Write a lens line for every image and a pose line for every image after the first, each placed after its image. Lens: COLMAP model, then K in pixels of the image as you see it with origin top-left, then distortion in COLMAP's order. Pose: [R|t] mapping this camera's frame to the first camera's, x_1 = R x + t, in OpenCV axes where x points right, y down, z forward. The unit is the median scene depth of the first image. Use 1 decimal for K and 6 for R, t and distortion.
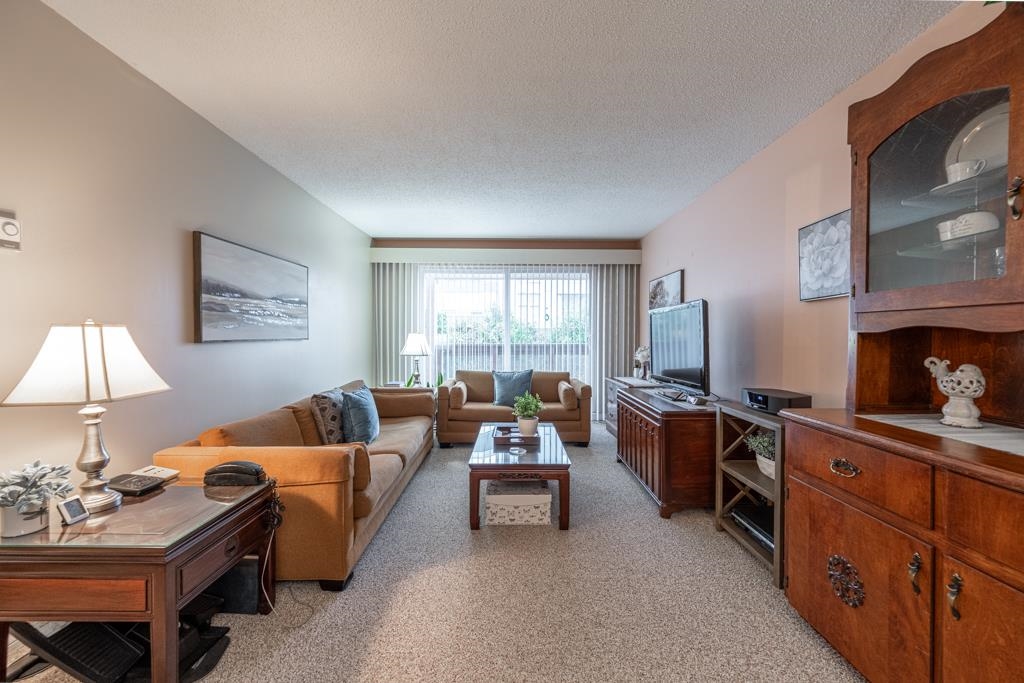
lens RADIAL K [[405.8, 0, 514.0], [0, 405.8, 341.6], [0, 0, 1]] dist [-0.002655, 0.000214]
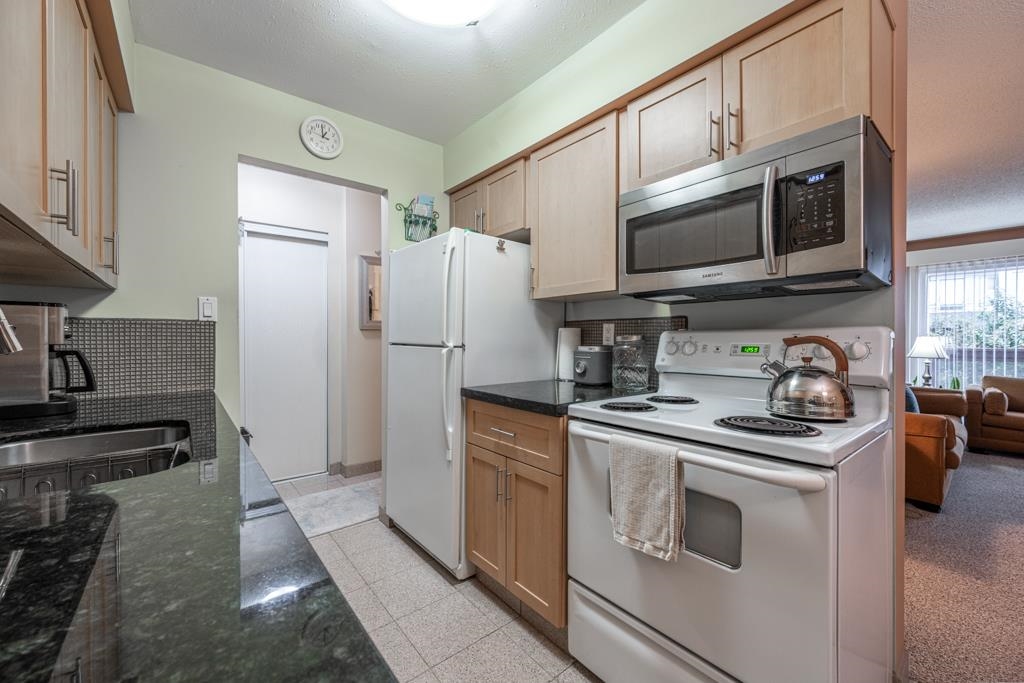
lens RADIAL K [[405.8, 0, 510.9], [0, 405.8, 337.8], [0, 0, 1]] dist [-0.002655, 0.000214]
pose [[0.622622, -0.003442, -0.782515, -0.185313], [-0.010051, 0.999873, -0.012395, 0.012281], [0.782458, 0.015583, 0.622508, -0.869430]]
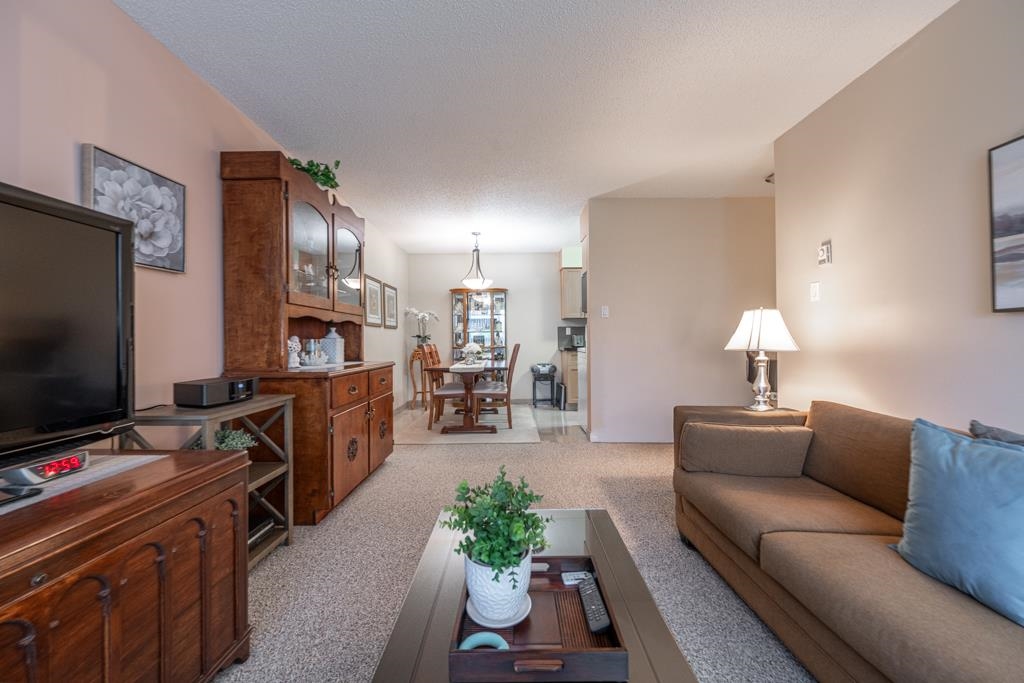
lens RADIAL K [[405.8, 0, 515.0], [0, 405.8, 340.0], [0, 0, 1]] dist [-0.002655, 0.000214]
pose [[-0.999940, 0.008428, 0.006969, 0.020804], [0.008524, 0.999868, 0.013801, 0.032150], [-0.006852, 0.013860, -0.999880, 1.643533]]
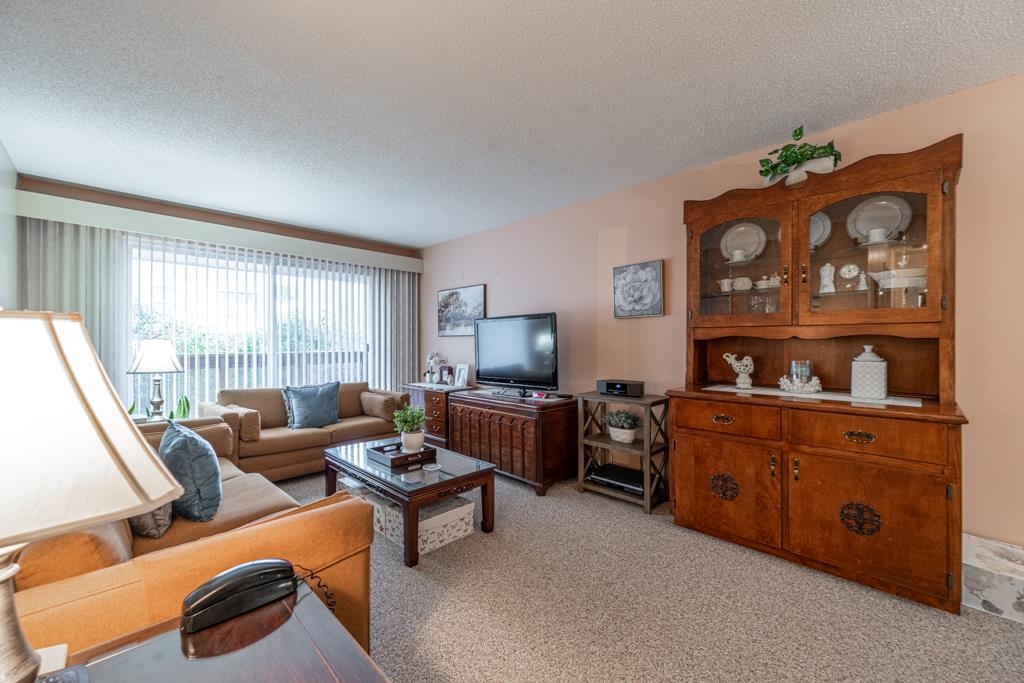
lens RADIAL K [[405.8, 0, 510.3], [0, 405.8, 341.2], [0, 0, 1]] dist [-0.002655, 0.000214]
pose [[0.710740, -0.000810, 0.703455, -0.571301], [0.013055, 0.999842, -0.012039, -0.003608], [-0.703334, 0.017740, 0.710638, 0.235338]]
